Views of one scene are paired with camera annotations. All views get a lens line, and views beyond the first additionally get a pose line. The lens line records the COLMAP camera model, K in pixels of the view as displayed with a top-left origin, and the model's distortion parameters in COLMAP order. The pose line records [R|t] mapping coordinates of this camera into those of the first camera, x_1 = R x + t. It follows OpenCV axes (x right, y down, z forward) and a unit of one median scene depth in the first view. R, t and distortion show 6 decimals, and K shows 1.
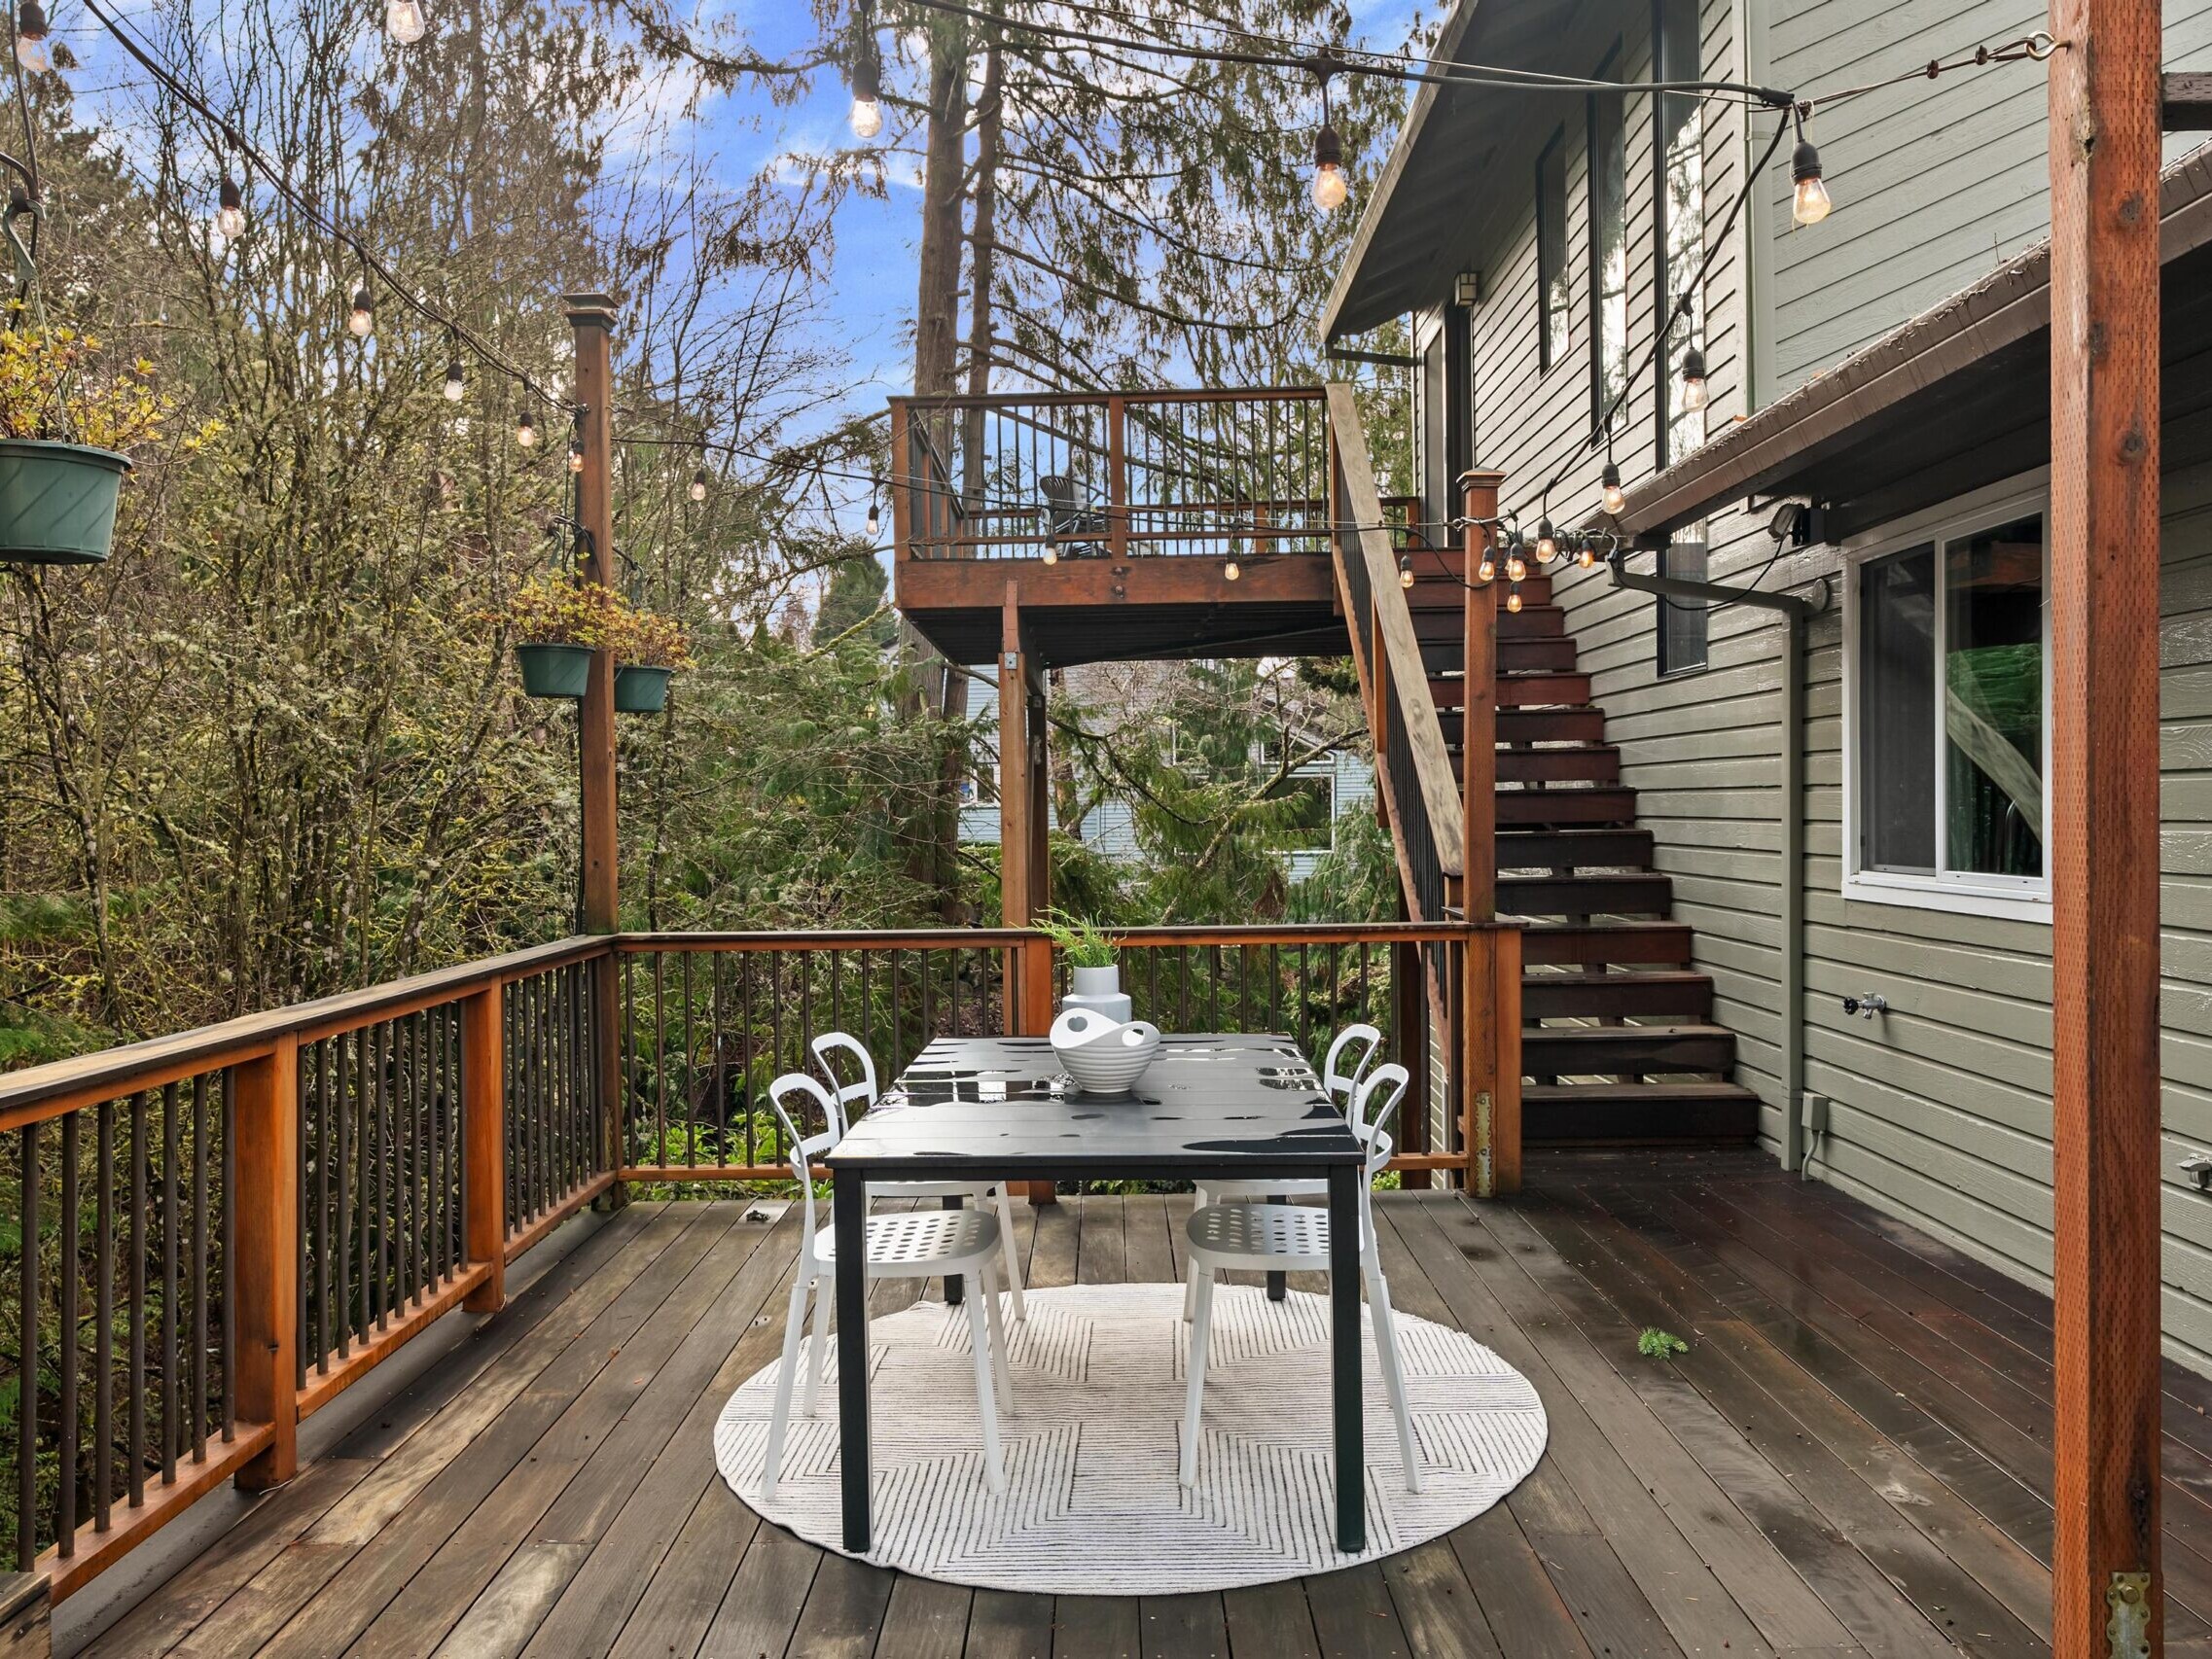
lens RADIAL K [[1649.3, 0, 1107.0], [0, 1649.3, 866.3], [0, 0, 1]] dist [-0.002100, 0.004709]
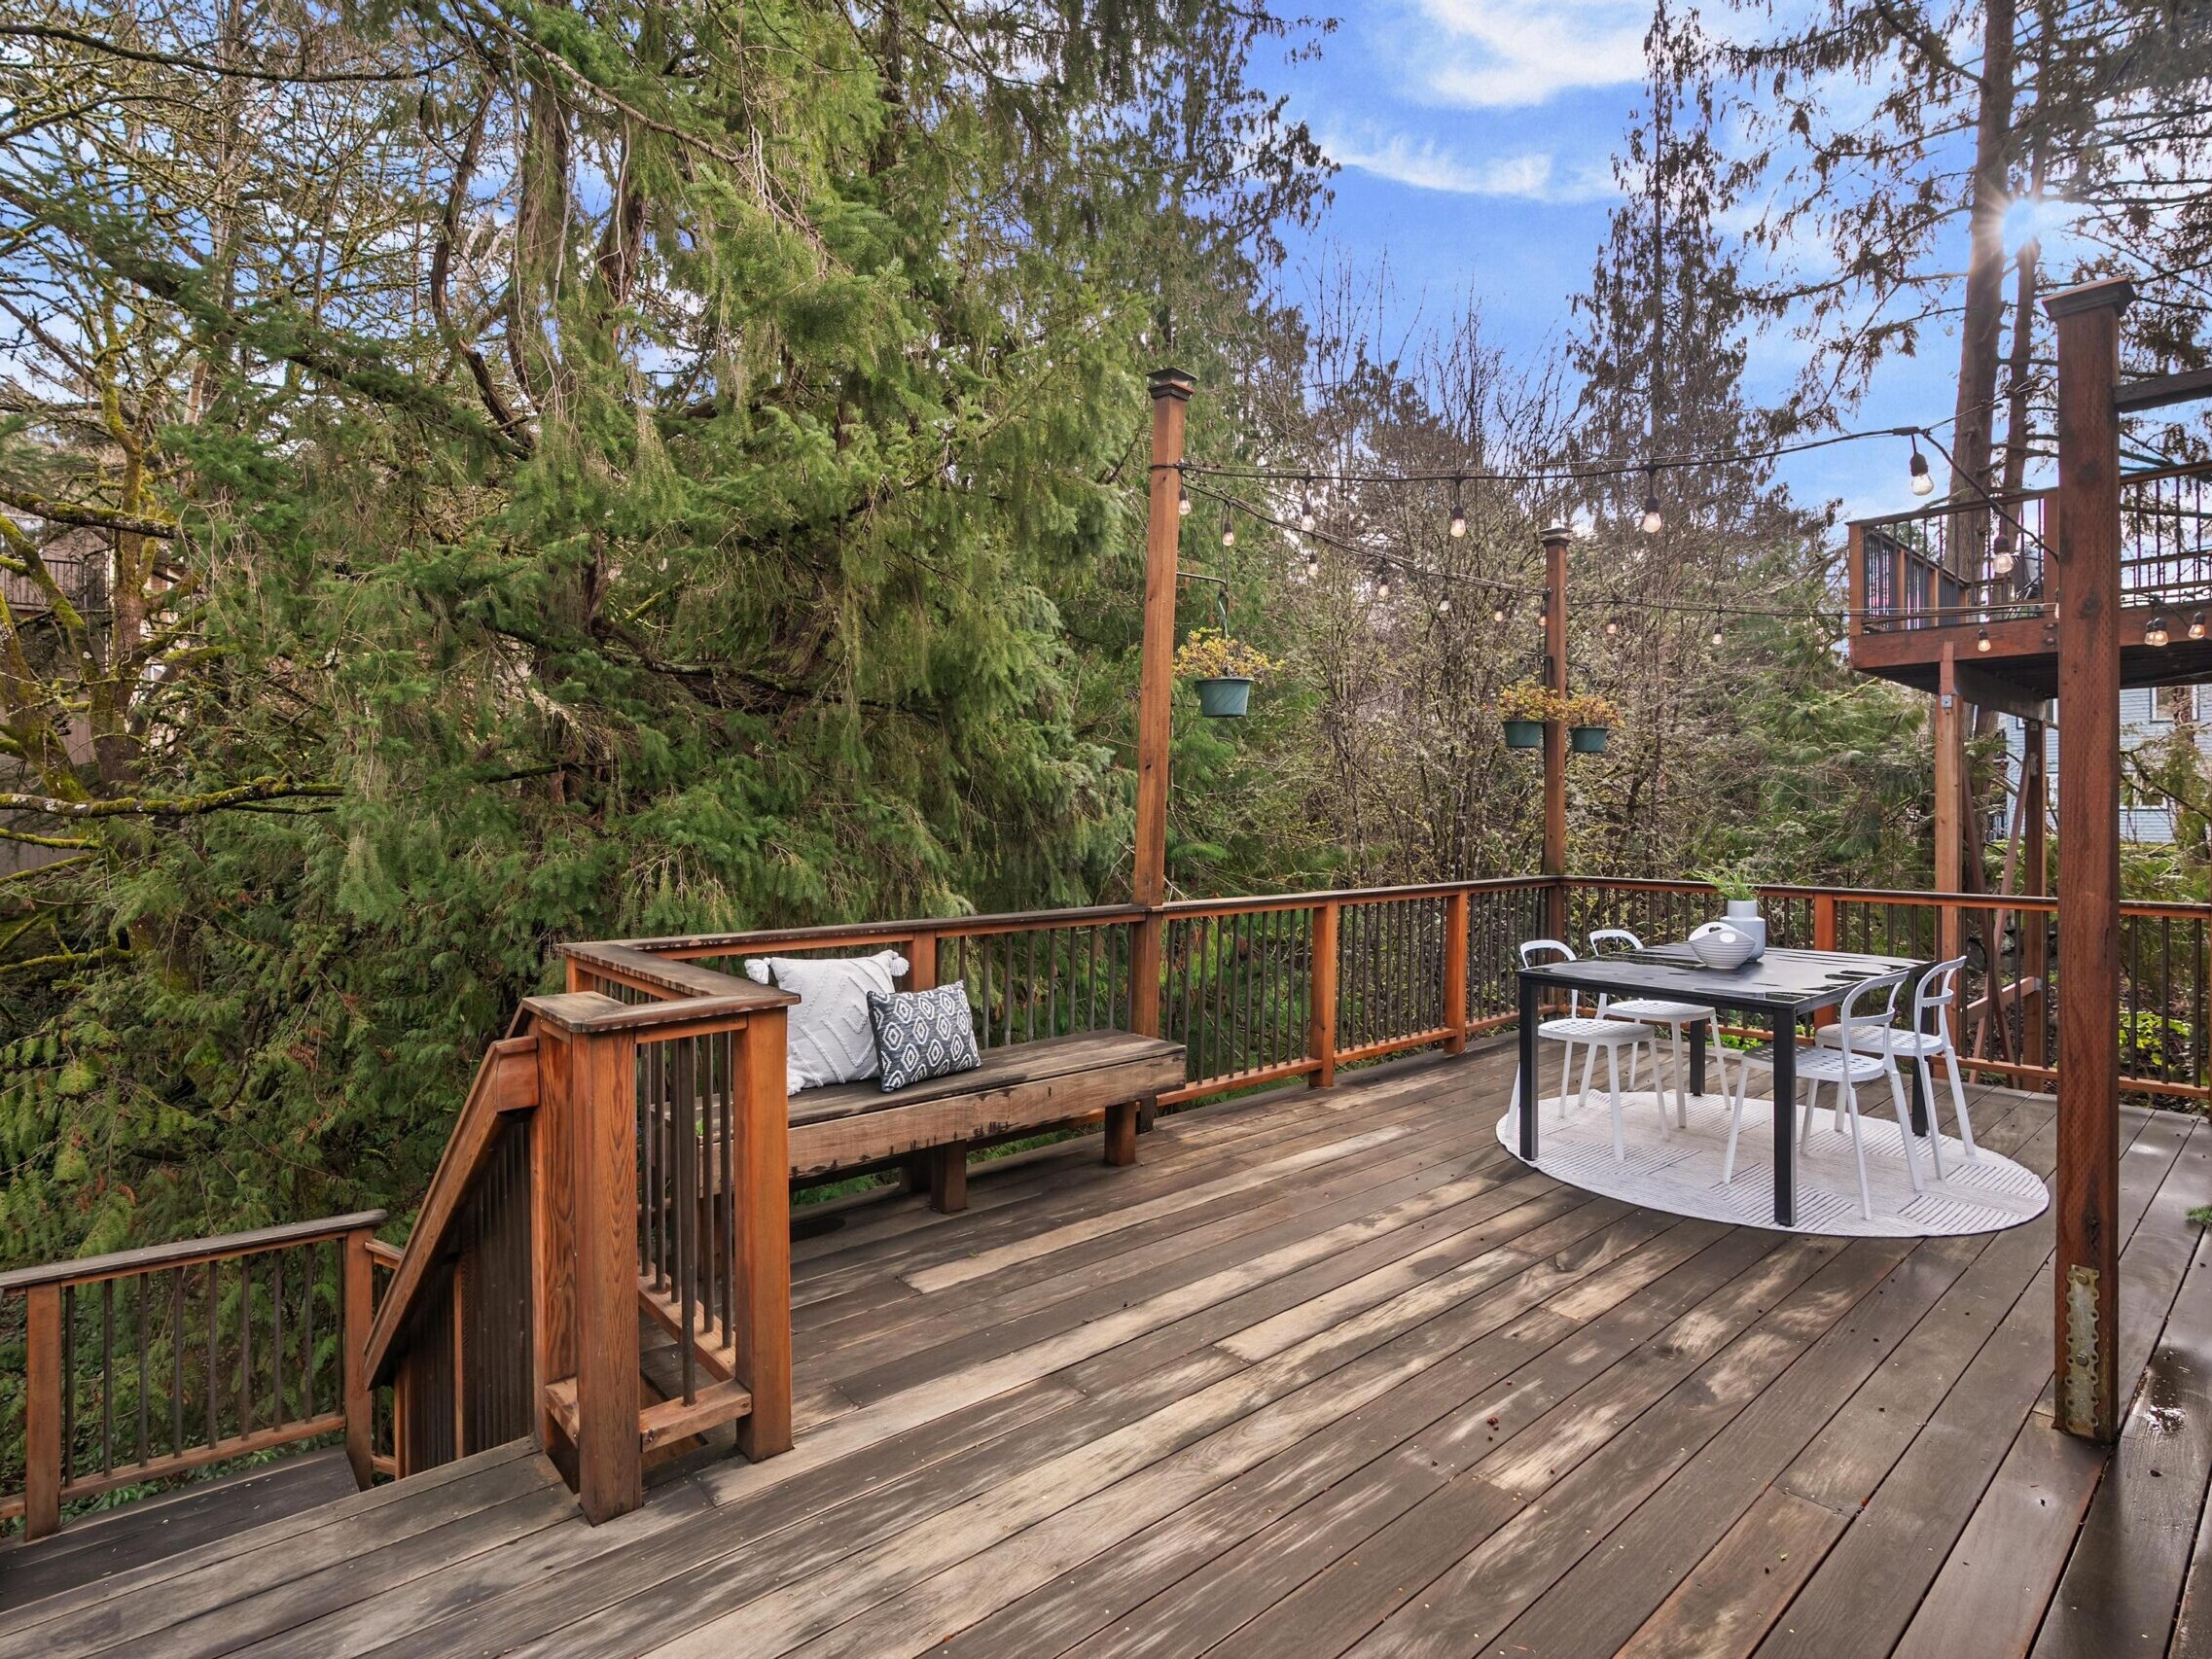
lens RADIAL K [[1127.9, 0, 1190.7], [0, 1127.9, 837.0], [0, 0, 1]] dist [0.001299, 0.000648]
pose [[0.713574, 0.030248, -0.699927, 0.238995], [-0.034764, 0.999366, 0.007746, 0.002951], [0.699717, 0.018805, 0.714172, -0.150426]]
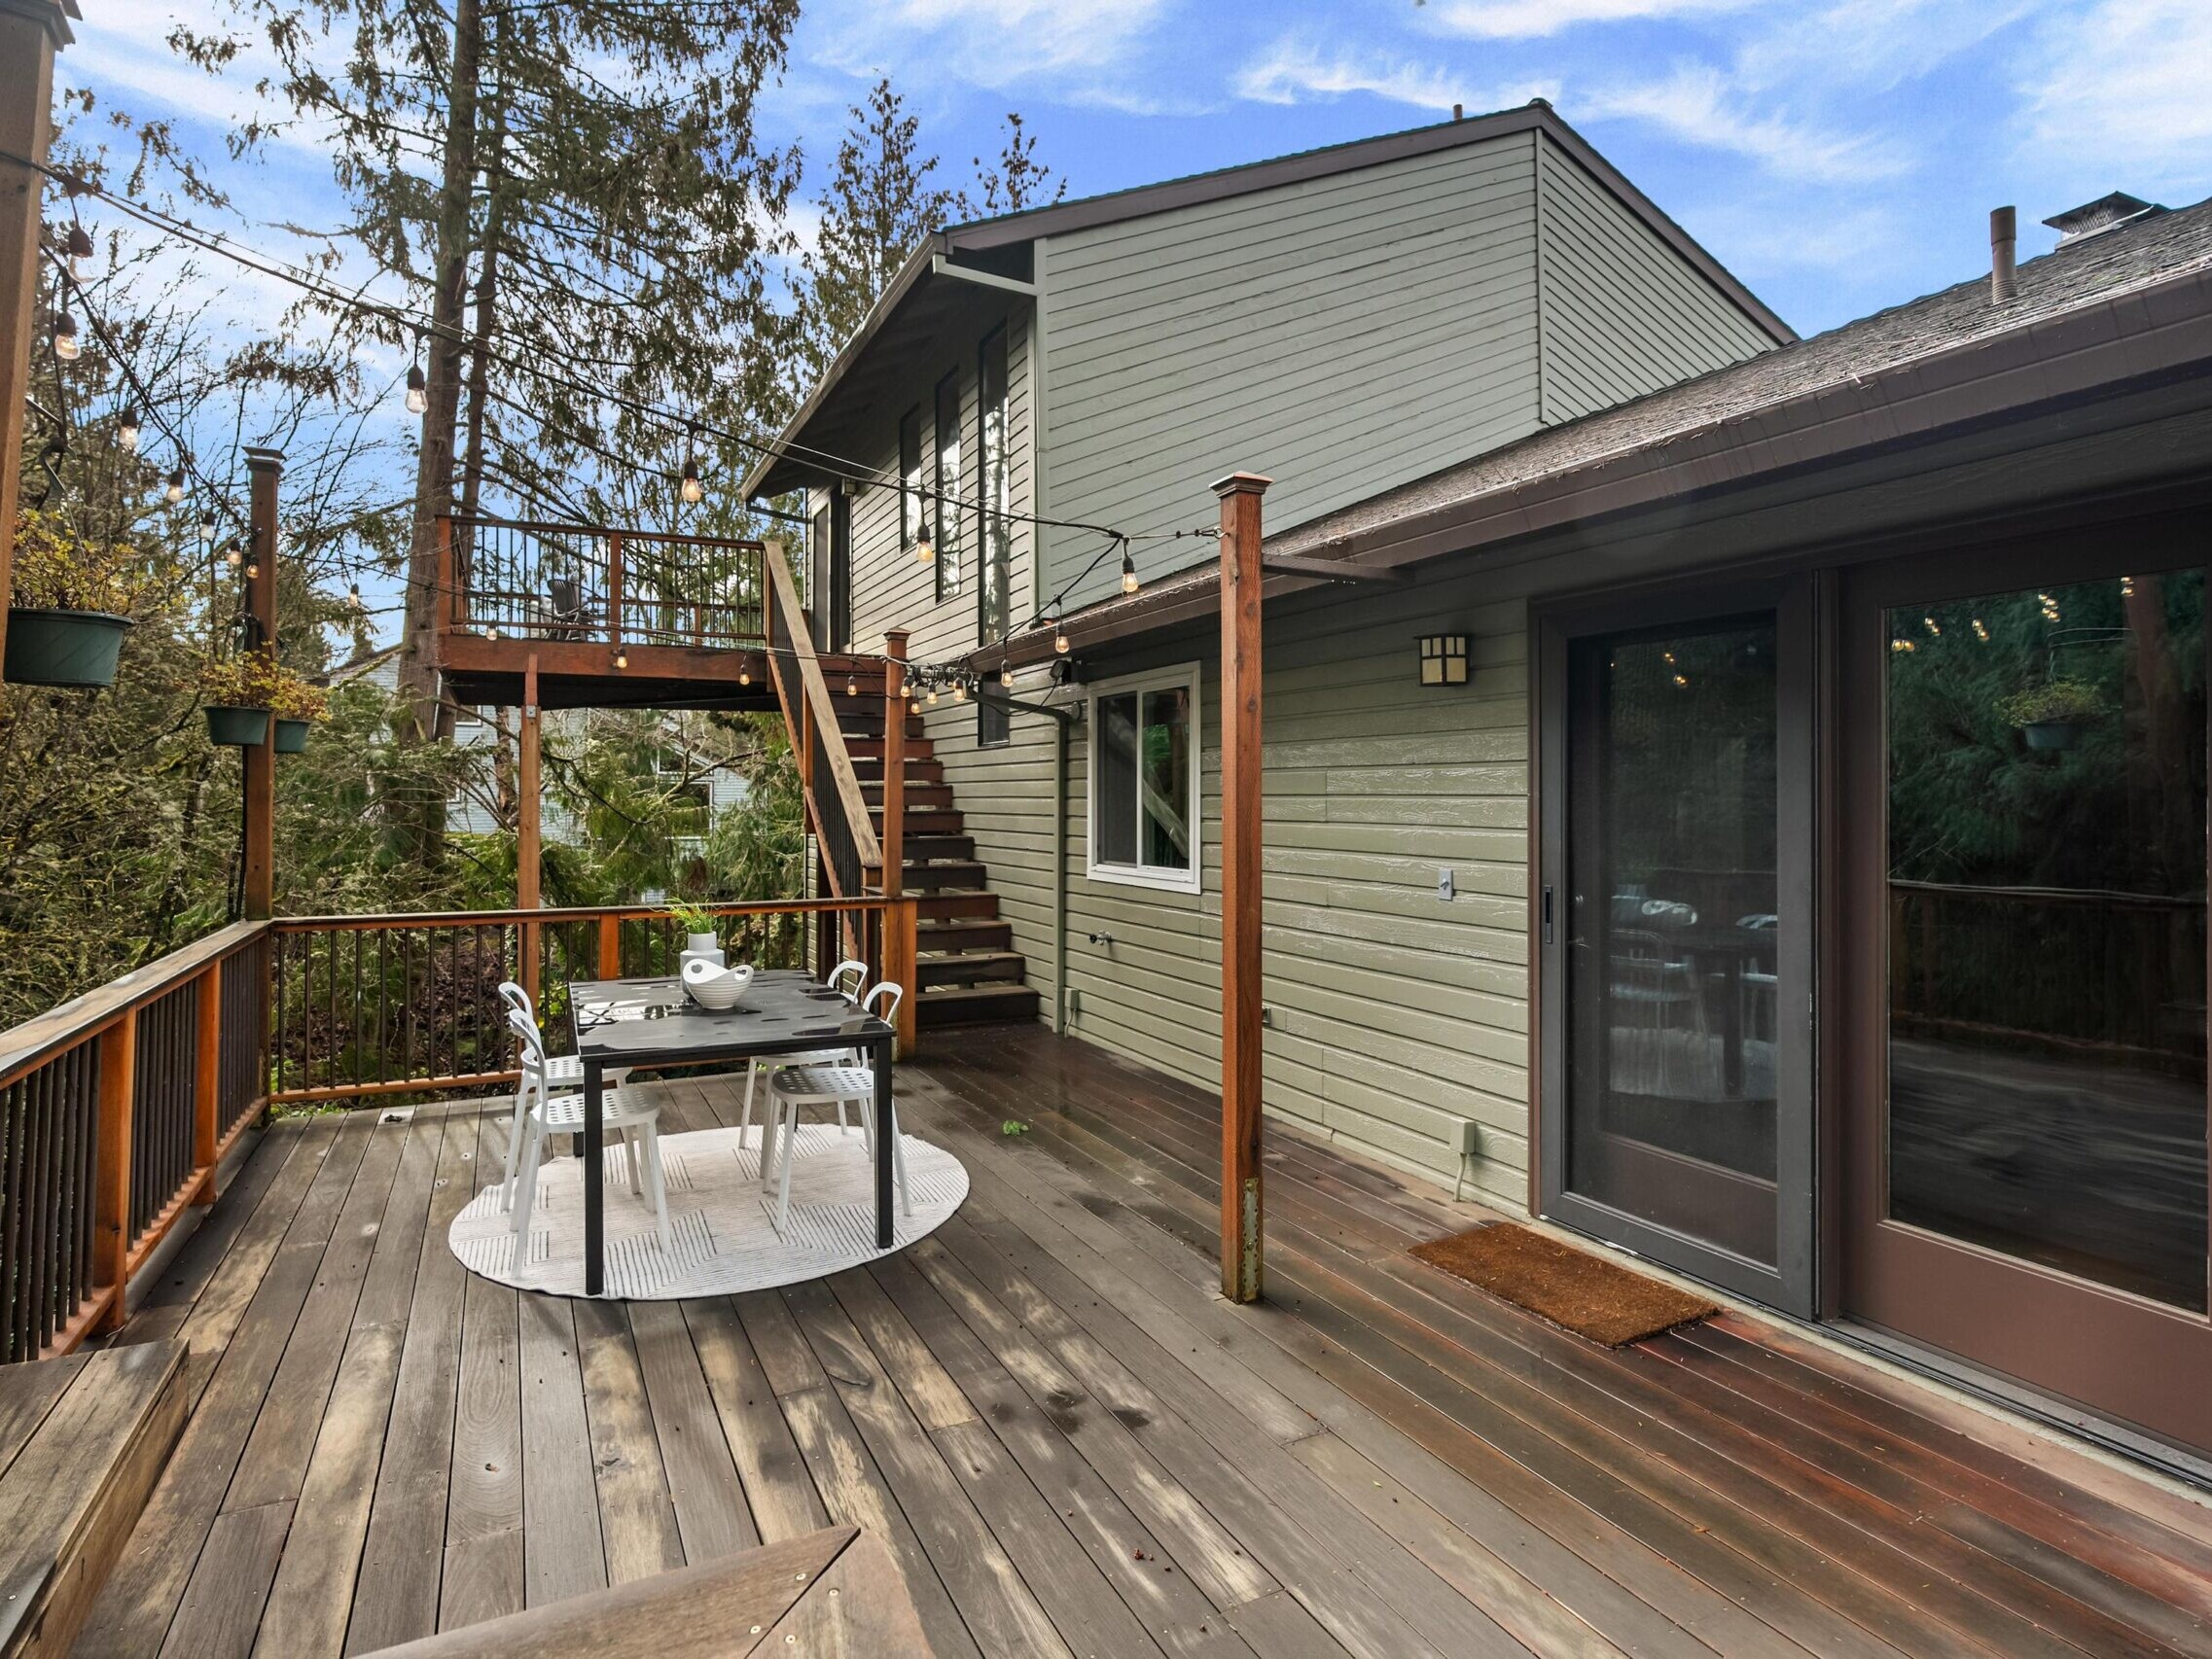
lens RADIAL K [[1133.0, 0, 1106.0], [0, 1133.0, 829.5], [0, 0, 1]] dist [-0.010480, 0.001162]
pose [[0.890771, 0.005778, 0.454415, -0.093644], [0.001768, 0.999868, -0.016179, -0.013706], [-0.454448, 0.015215, 0.890643, -0.109307]]
